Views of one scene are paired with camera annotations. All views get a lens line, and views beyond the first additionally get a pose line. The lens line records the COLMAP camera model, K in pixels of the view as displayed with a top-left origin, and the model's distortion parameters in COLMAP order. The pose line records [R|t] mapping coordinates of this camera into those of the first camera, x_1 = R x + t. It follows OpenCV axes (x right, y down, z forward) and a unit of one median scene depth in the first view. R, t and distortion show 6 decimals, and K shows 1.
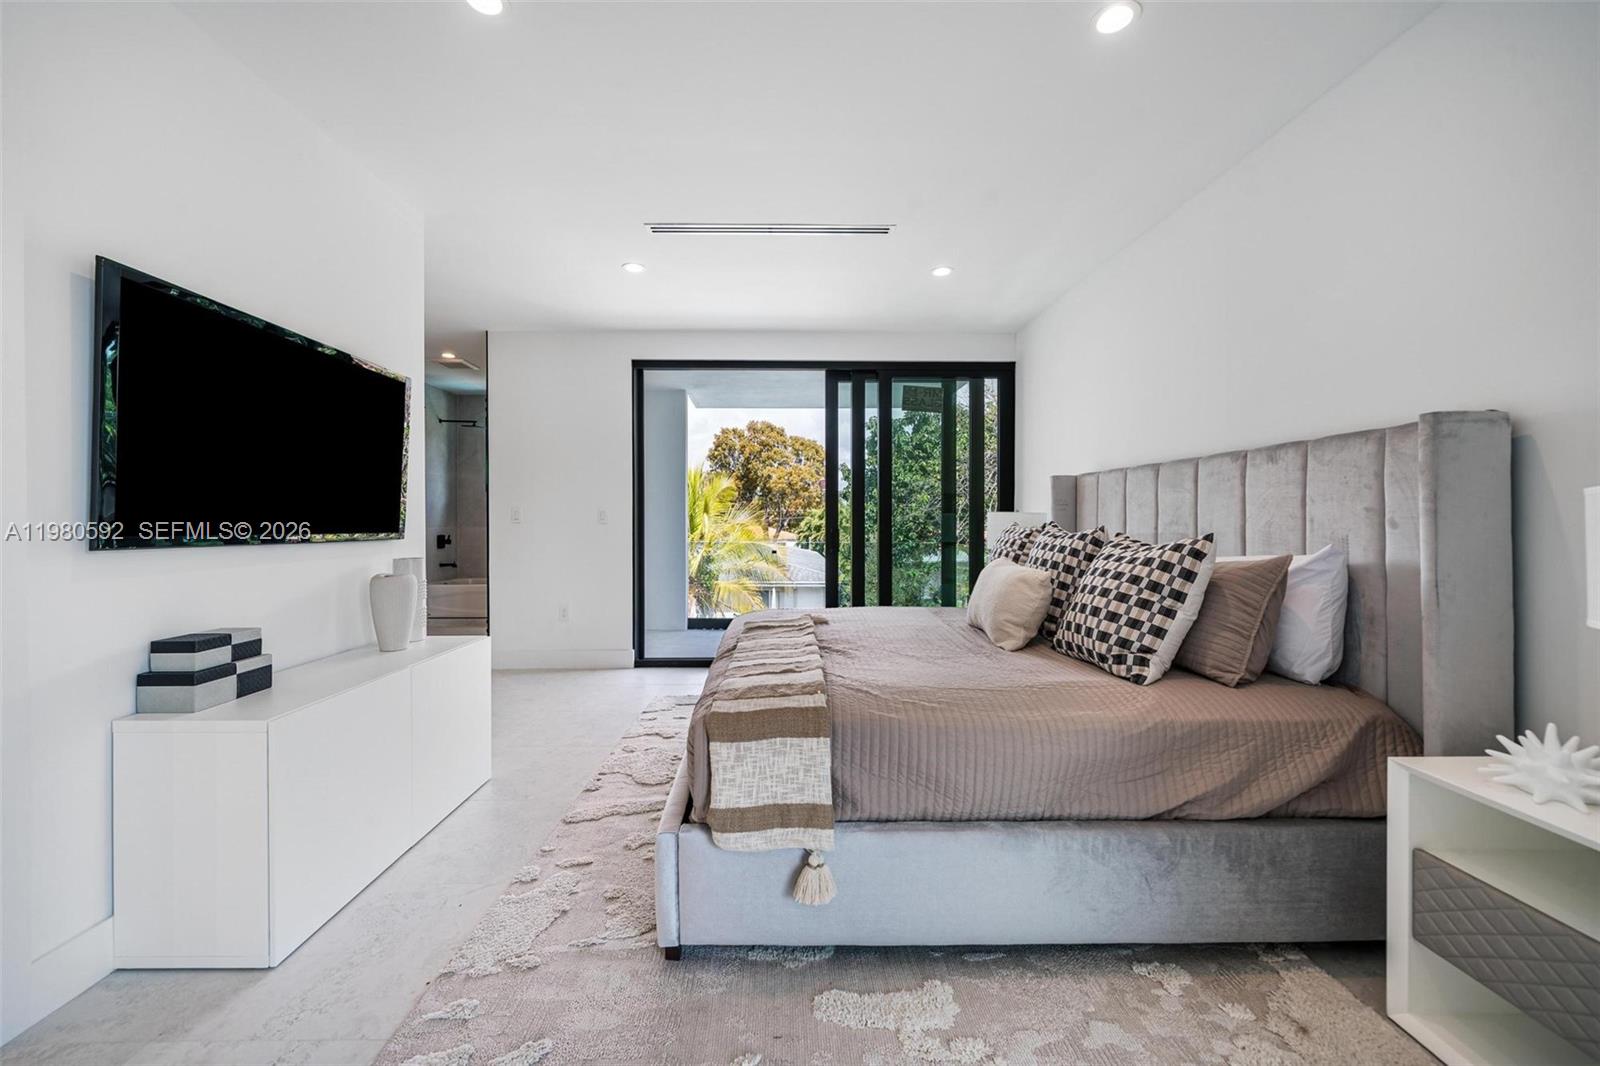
lens RADIAL K [[596.5, 0, 796.6], [0, 596.5, 525.8], [0, 0, 1]] dist [-0.001253, -0.000104]
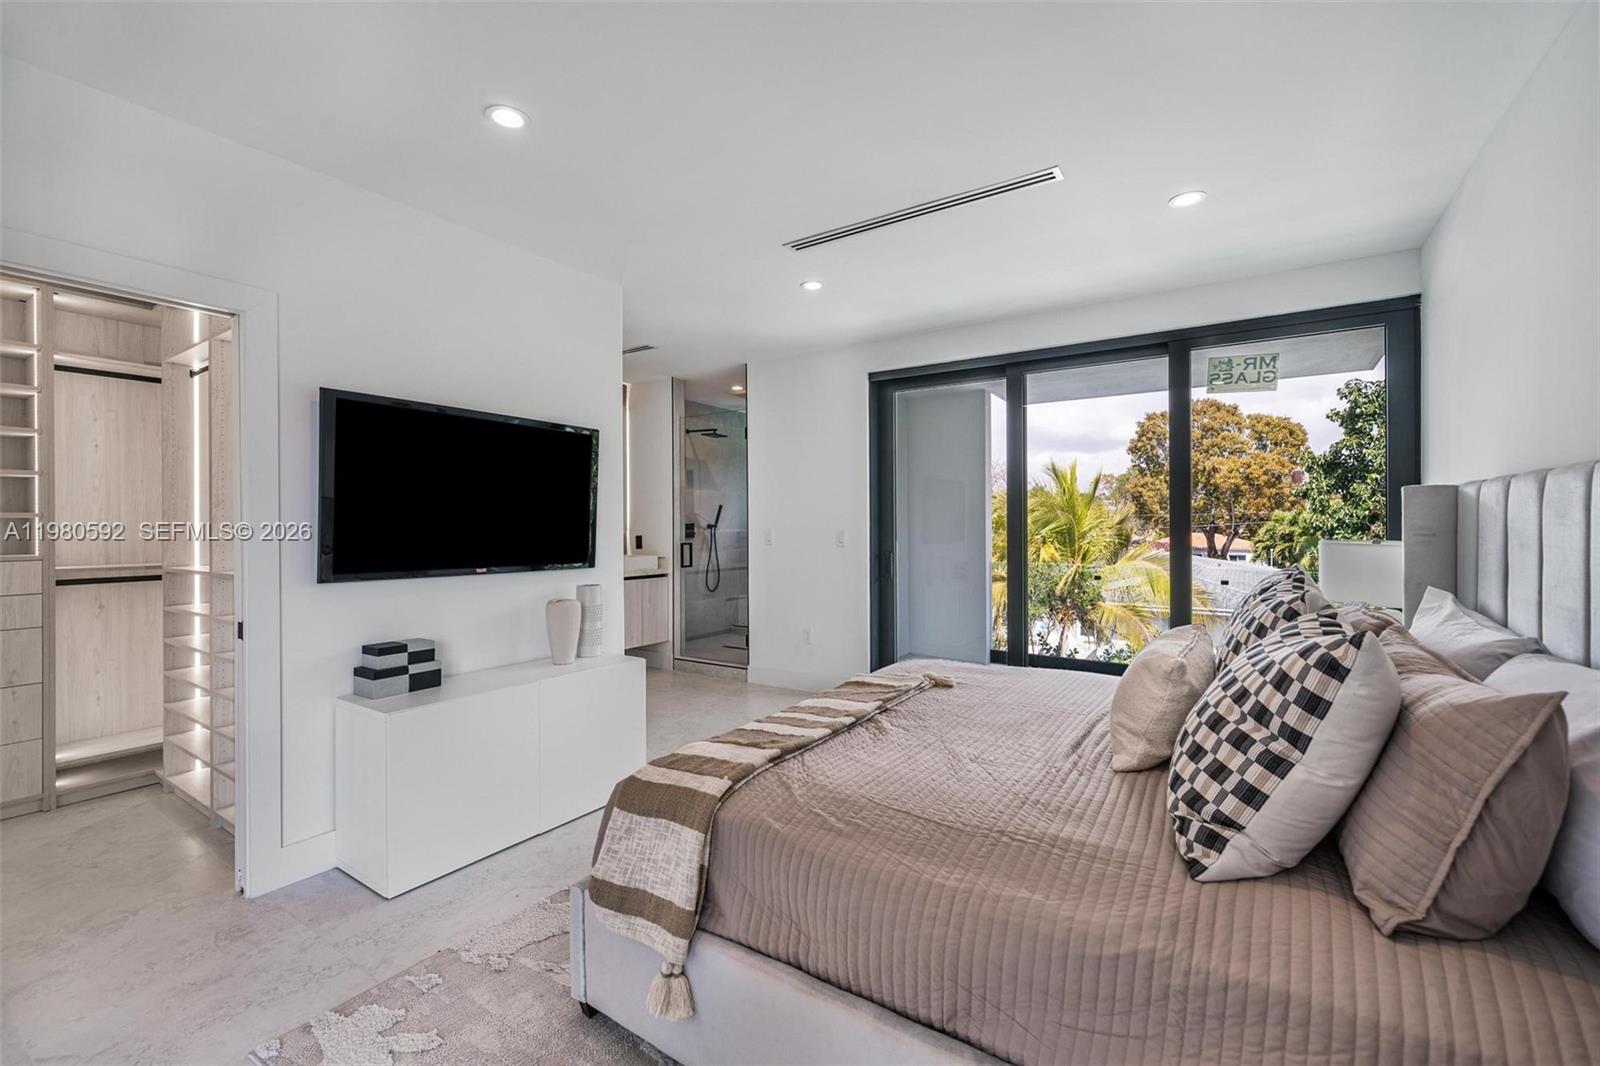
lens RADIAL K [[656.7, 0, 798.1], [0, 656.7, 530.3], [0, 0, 1]] dist [0.000926, -0.001210]
pose [[0.831380, 0.000529, -0.555704, 0.614083], [-0.003362, 0.999986, -0.004079, -0.073983], [0.555694, 0.005259, 0.831370, 0.240223]]
